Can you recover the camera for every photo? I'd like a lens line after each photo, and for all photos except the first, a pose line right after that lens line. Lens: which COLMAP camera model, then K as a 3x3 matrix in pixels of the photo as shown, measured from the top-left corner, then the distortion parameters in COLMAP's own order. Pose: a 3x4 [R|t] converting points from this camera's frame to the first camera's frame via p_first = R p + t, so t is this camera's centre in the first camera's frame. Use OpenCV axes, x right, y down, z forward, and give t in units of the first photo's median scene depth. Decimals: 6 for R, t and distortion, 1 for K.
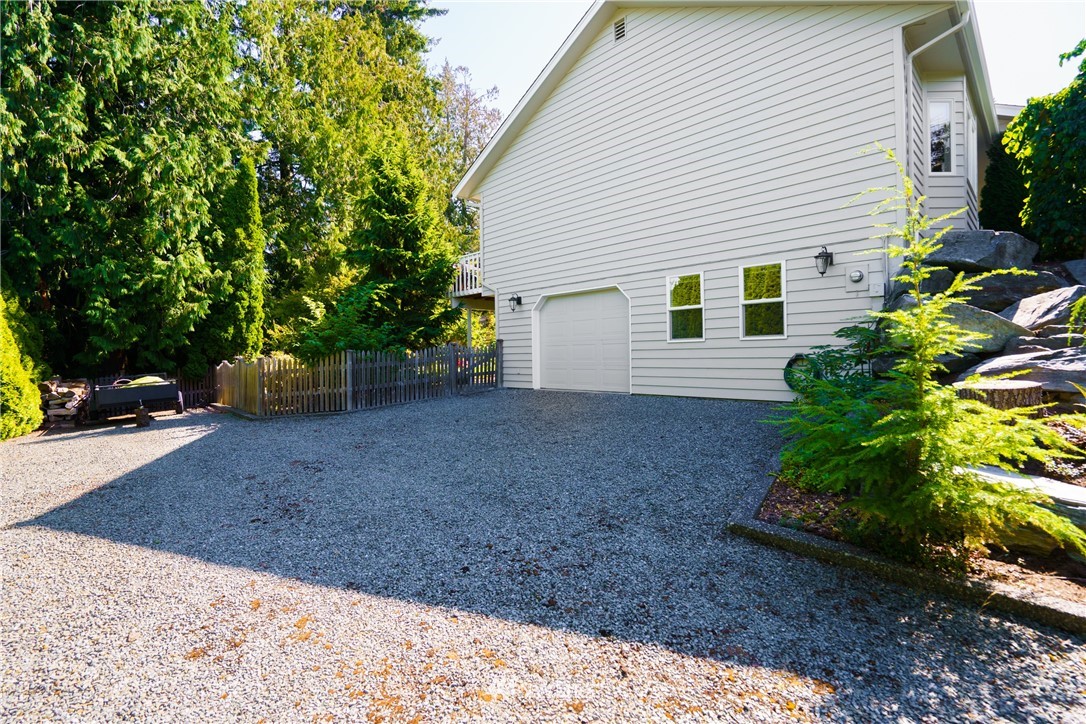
lens RADIAL K [[510.3, 0, 542.6], [0, 510.3, 358.7], [0, 0, 1]] dist [-0.005903, 0.000446]
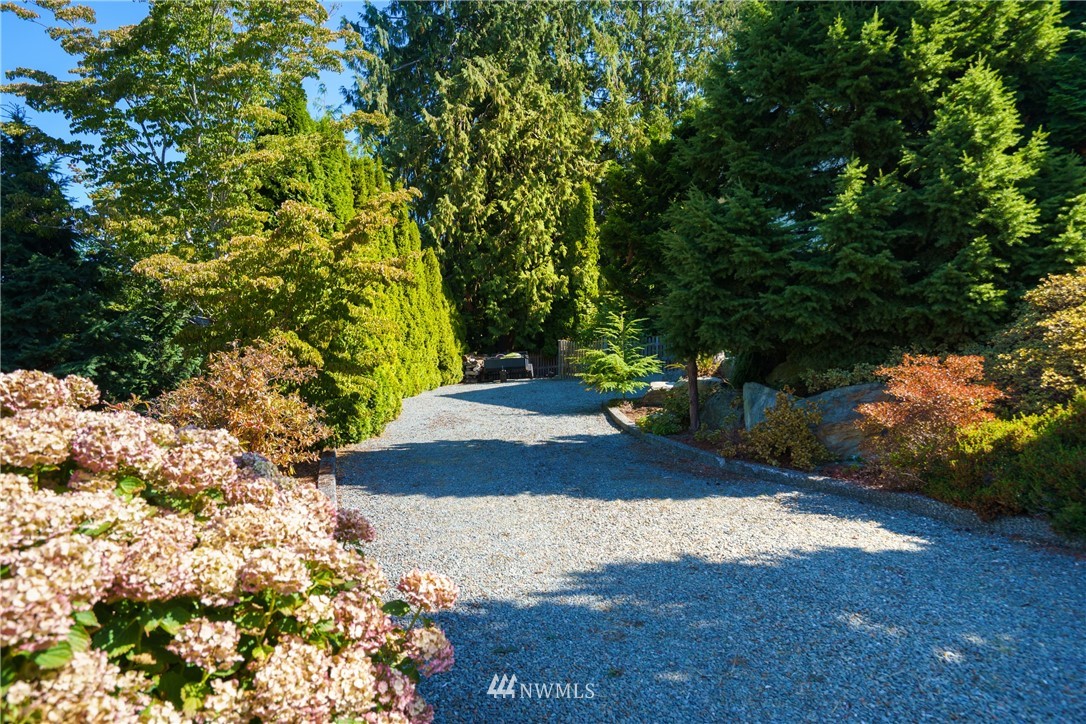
lens RADIAL K [[751.9, 0, 543.2], [0, 751.9, 359.6], [0, 0, 1]] dist [0.001324, -0.000025]
pose [[0.752611, 0.017094, -0.658243, 0.699692], [-0.008952, 0.999836, 0.015729, 0.016446], [0.658404, -0.005945, 0.752641, -0.575235]]
